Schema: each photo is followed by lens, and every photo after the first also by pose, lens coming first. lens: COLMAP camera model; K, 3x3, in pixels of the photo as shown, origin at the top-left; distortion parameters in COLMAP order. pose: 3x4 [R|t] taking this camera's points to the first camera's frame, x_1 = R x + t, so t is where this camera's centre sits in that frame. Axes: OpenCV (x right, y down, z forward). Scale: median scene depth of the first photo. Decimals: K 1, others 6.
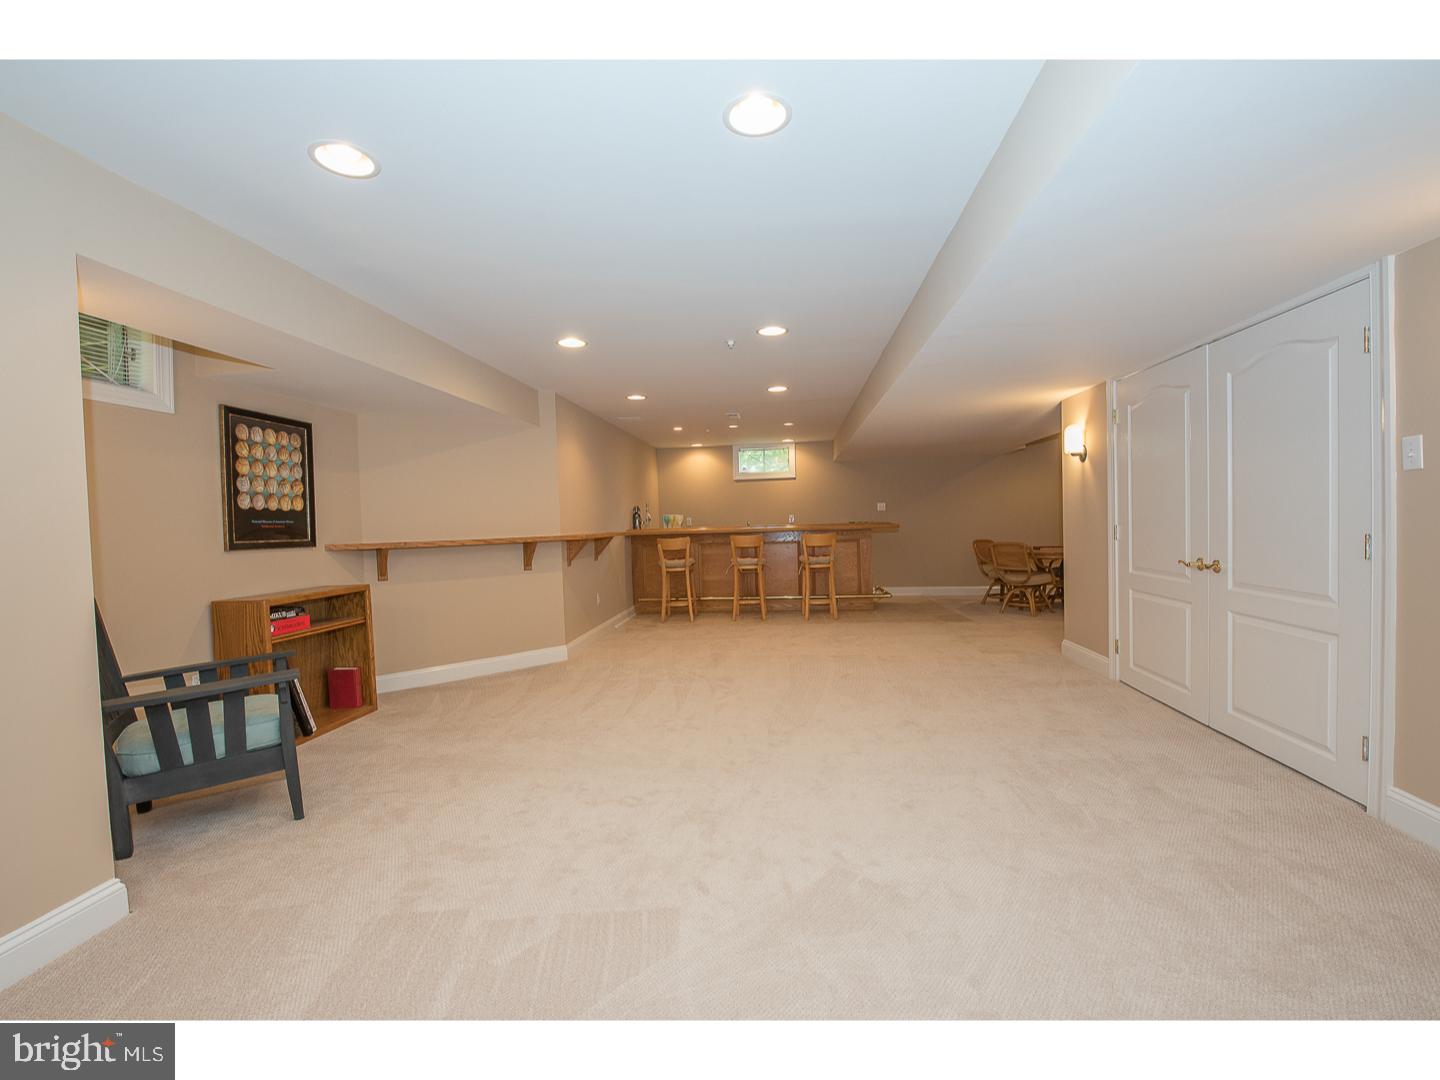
lens RADIAL K [[642.7, 0, 720.0], [0, 642.7, 540.0], [0, 0, 1]] dist [-0.000611, -0.000203]
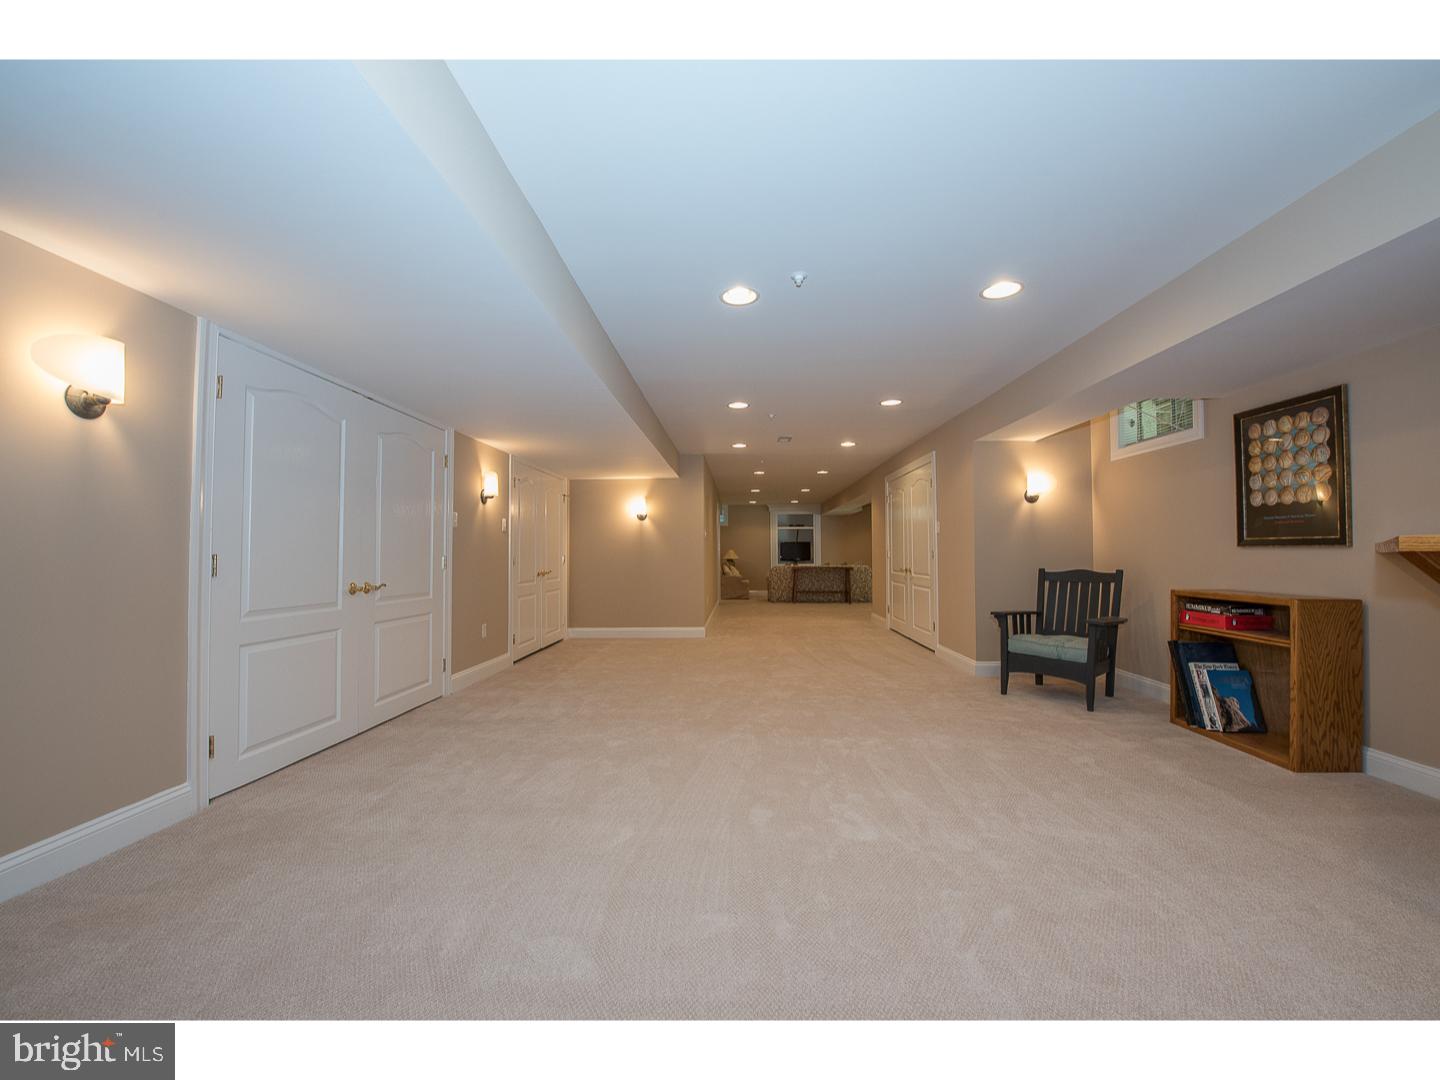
lens RADIAL K [[575.6, 0, 720.0], [0, 575.6, 540.0], [0, 0, 1]] dist [-0.001521, -0.000106]
pose [[-0.996950, 0.031089, -0.071586, 0.172974], [0.030848, 0.999514, 0.004471, -0.024229], [0.071690, 0.002249, -0.997424, 1.783095]]
